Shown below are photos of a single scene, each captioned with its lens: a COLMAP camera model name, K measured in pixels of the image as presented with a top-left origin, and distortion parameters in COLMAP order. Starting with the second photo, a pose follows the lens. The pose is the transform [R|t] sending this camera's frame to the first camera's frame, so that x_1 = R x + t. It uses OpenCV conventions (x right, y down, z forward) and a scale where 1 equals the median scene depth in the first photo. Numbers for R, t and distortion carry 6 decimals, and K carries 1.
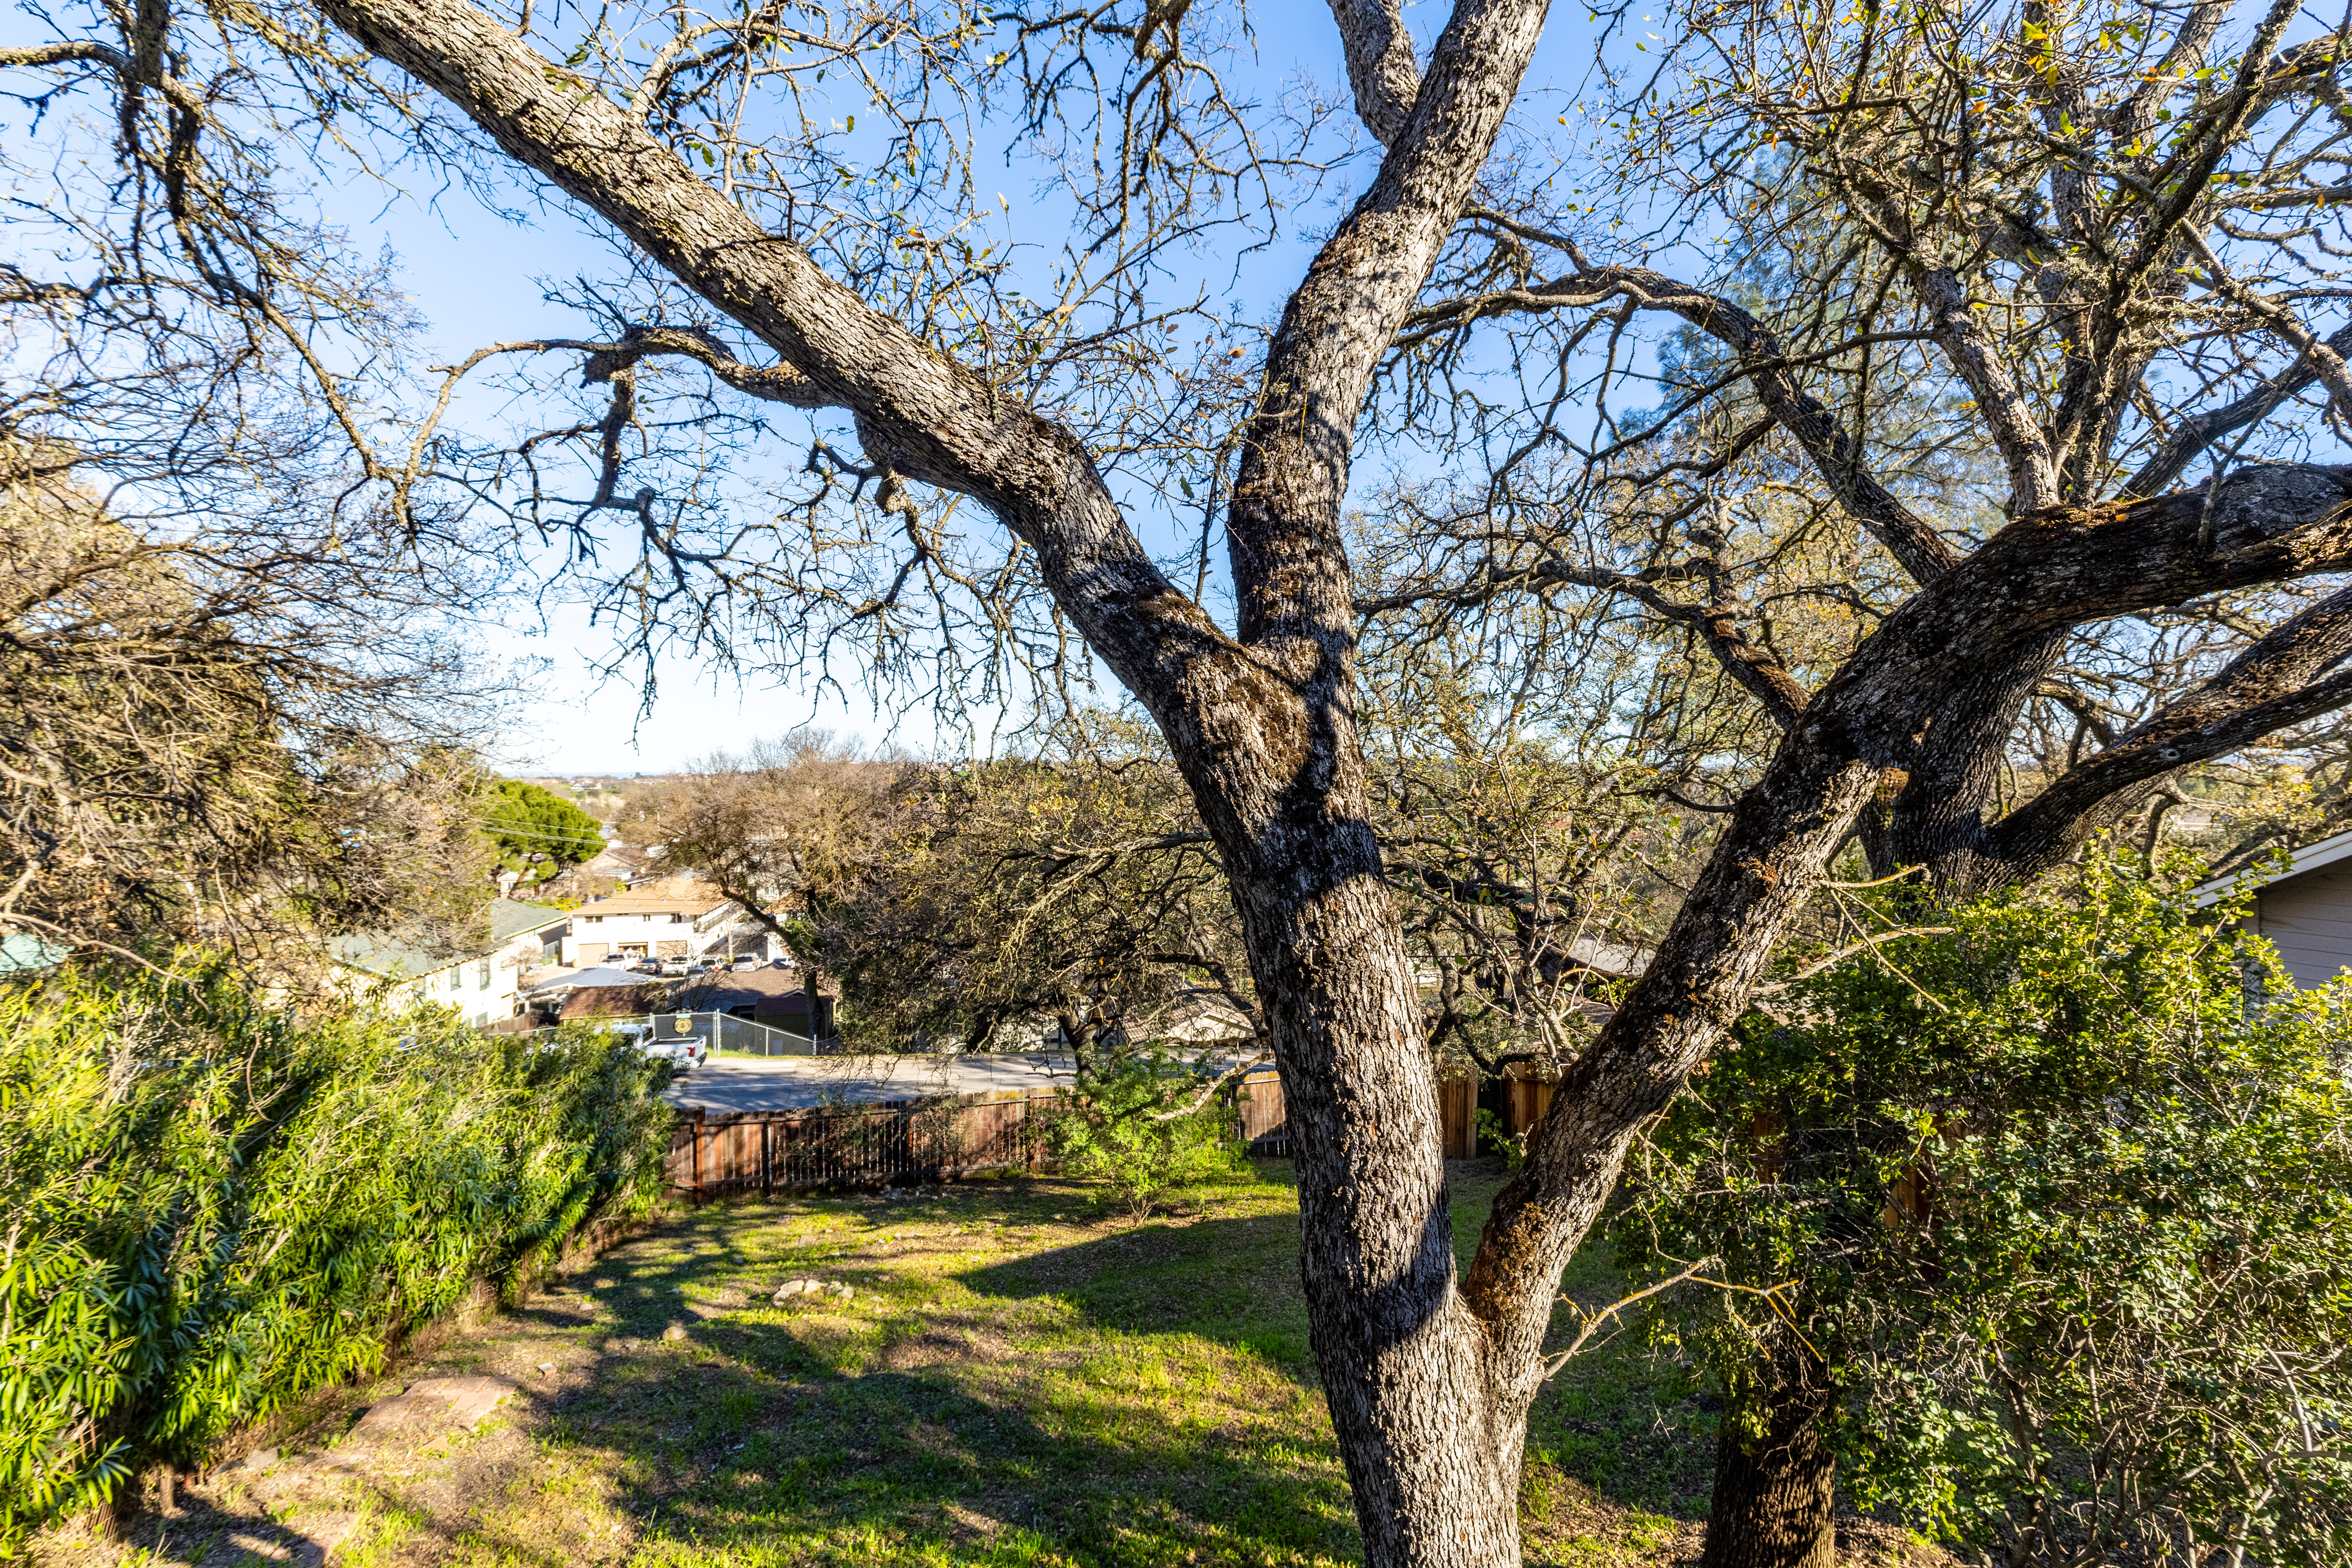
lens RADIAL K [[1060.6, 0, 1170.3], [0, 1060.6, 781.2], [0, 0, 1]] dist [0.000674, -0.002282]
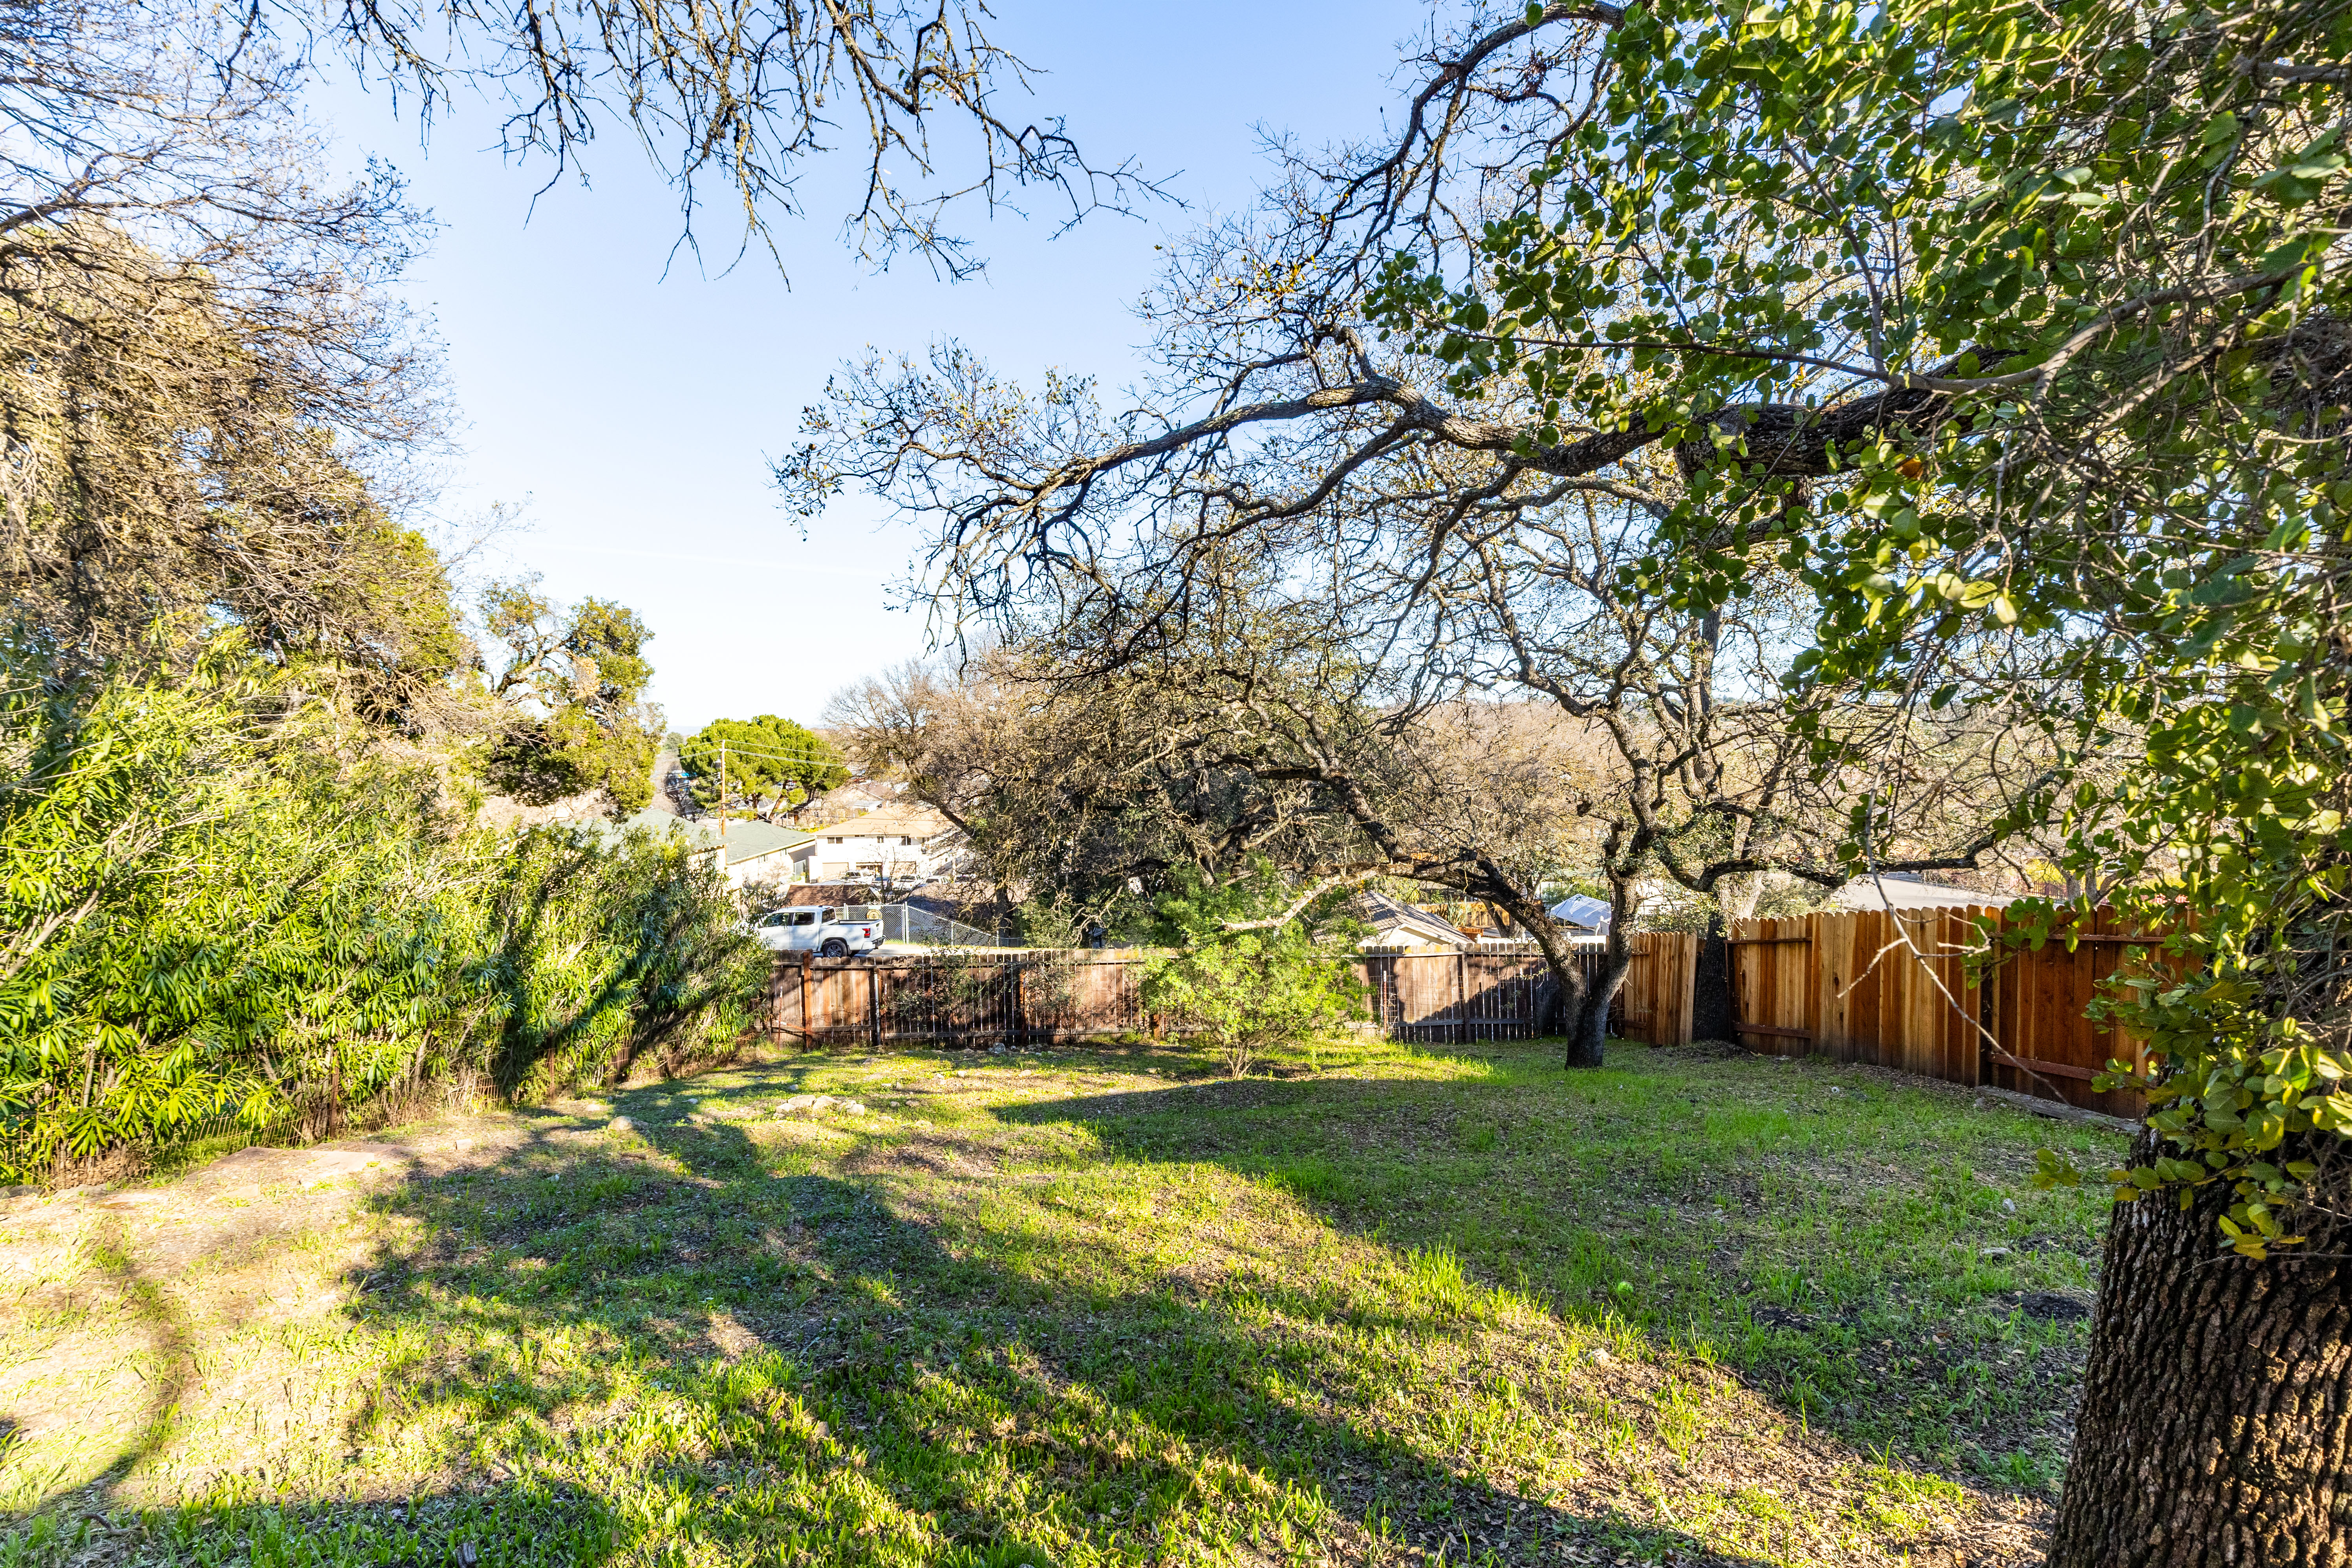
lens RADIAL K [[1060.6, 0, 1181.1], [0, 1060.6, 772.6], [0, 0, 1]] dist [0.000674, -0.002282]
pose [[0.978610, 0.001277, -0.205722, 0.074696], [0.006557, 0.999279, 0.037393, 0.116224], [0.205621, -0.037942, 0.977896, 0.153583]]
